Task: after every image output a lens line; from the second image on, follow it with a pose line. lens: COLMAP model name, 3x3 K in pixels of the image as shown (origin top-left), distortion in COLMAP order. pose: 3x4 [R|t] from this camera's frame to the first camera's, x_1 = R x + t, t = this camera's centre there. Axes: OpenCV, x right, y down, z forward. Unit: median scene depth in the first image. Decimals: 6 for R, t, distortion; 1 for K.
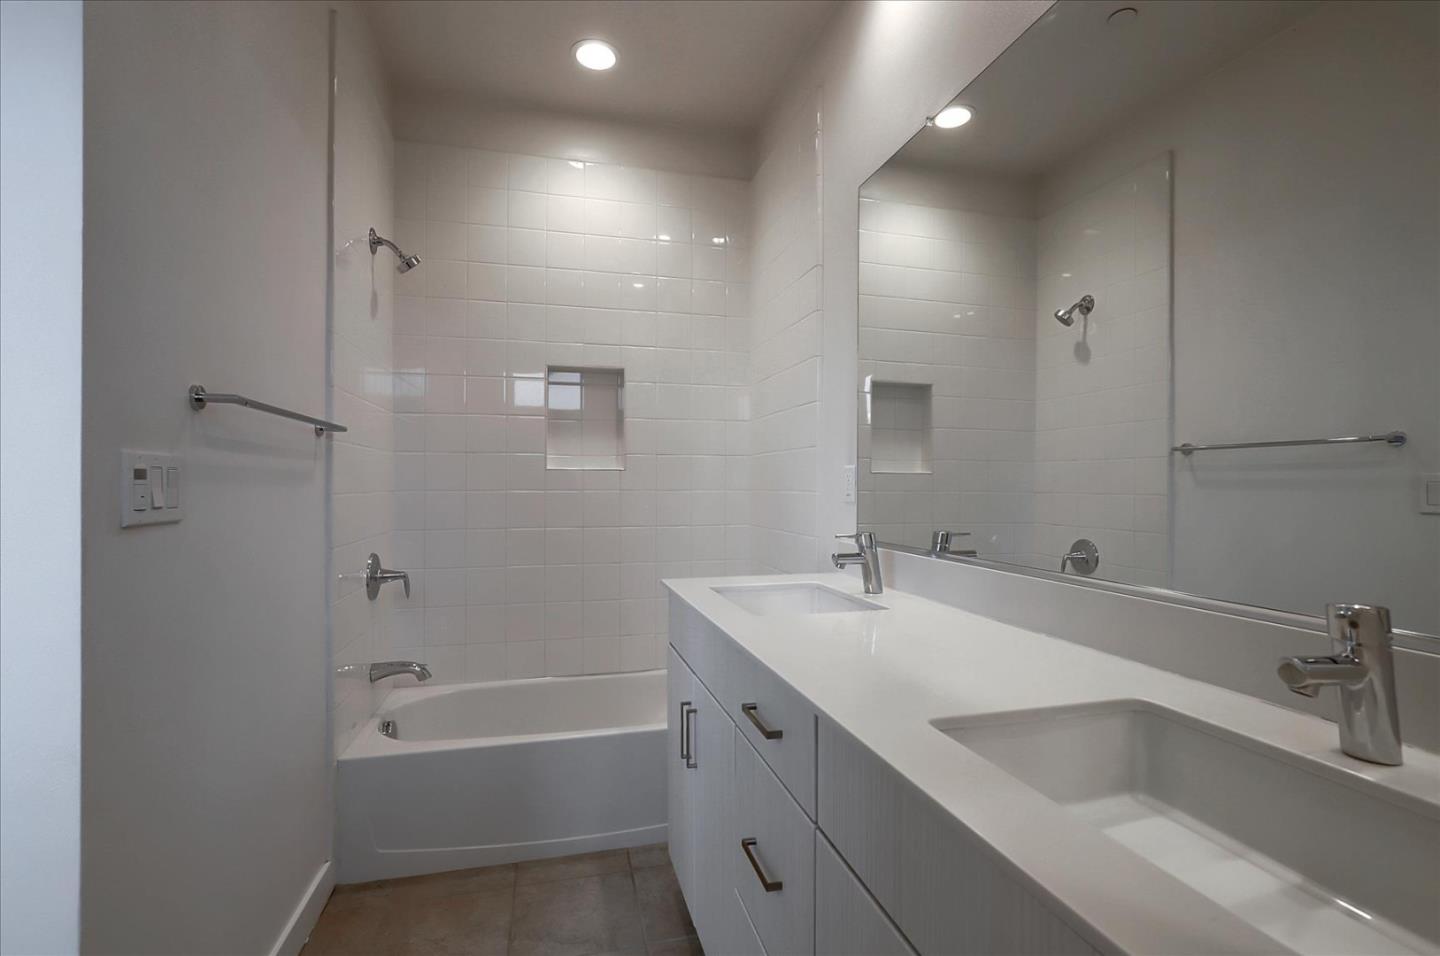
lens RADIAL K [[661.5, 0, 716.6], [0, 661.5, 478.4], [0, 0, 1]] dist [-0.012149, 0.006037]
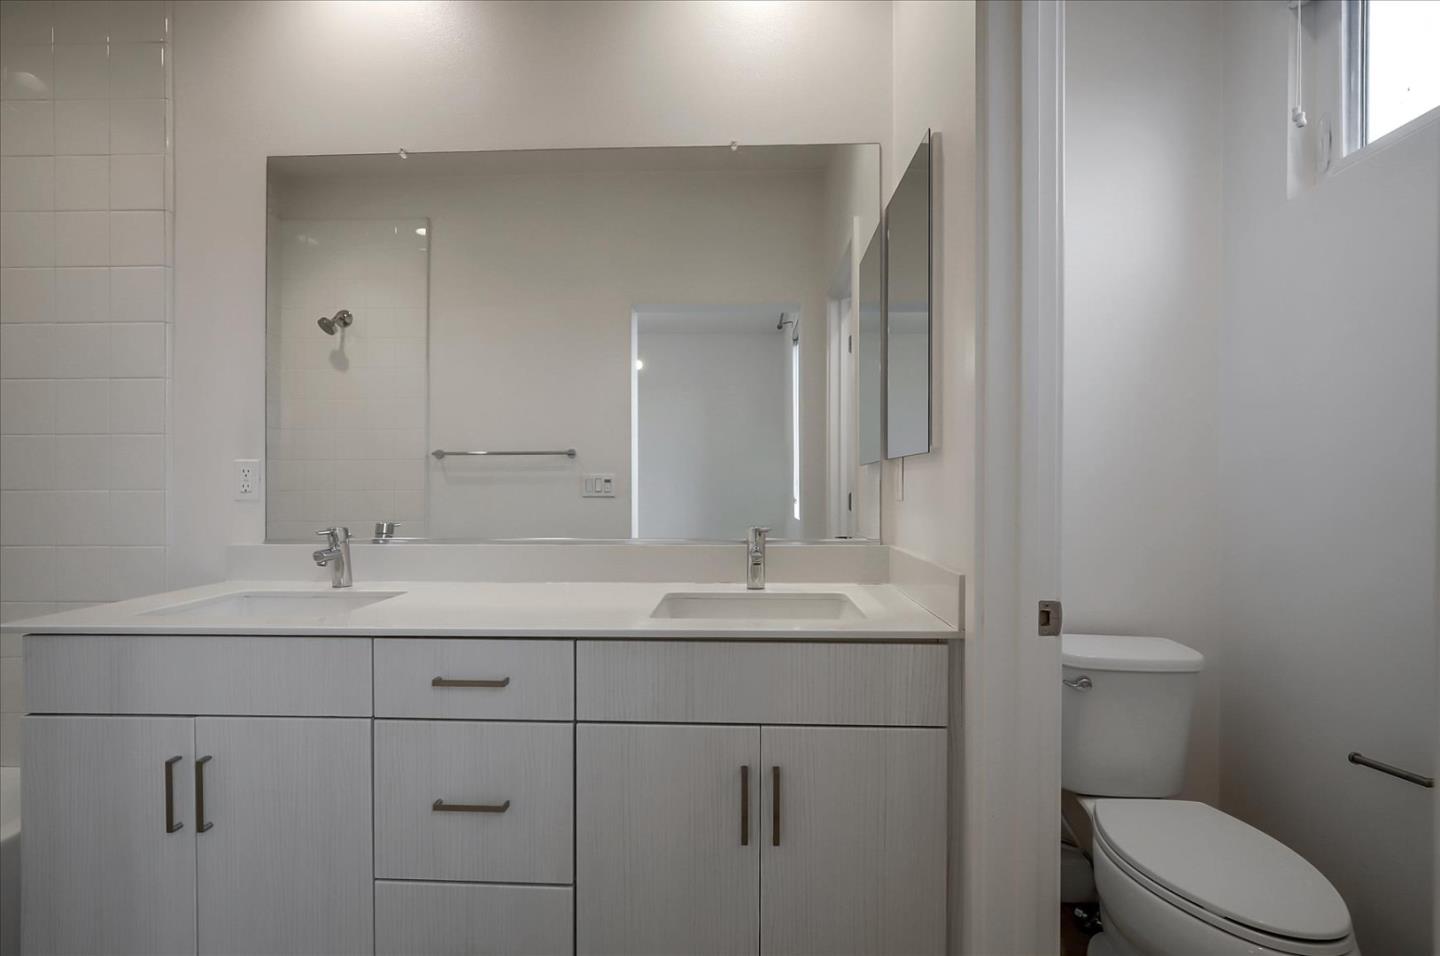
lens RADIAL K [[661.5, 0, 718.0], [0, 661.5, 481.8], [0, 0, 1]] dist [-0.012149, 0.006037]
pose [[0.279332, -0.000612, 0.960194, -0.384615], [-0.003118, 0.999994, 0.001544, 0.006516], [-0.960189, -0.003425, 0.279329, 0.111331]]
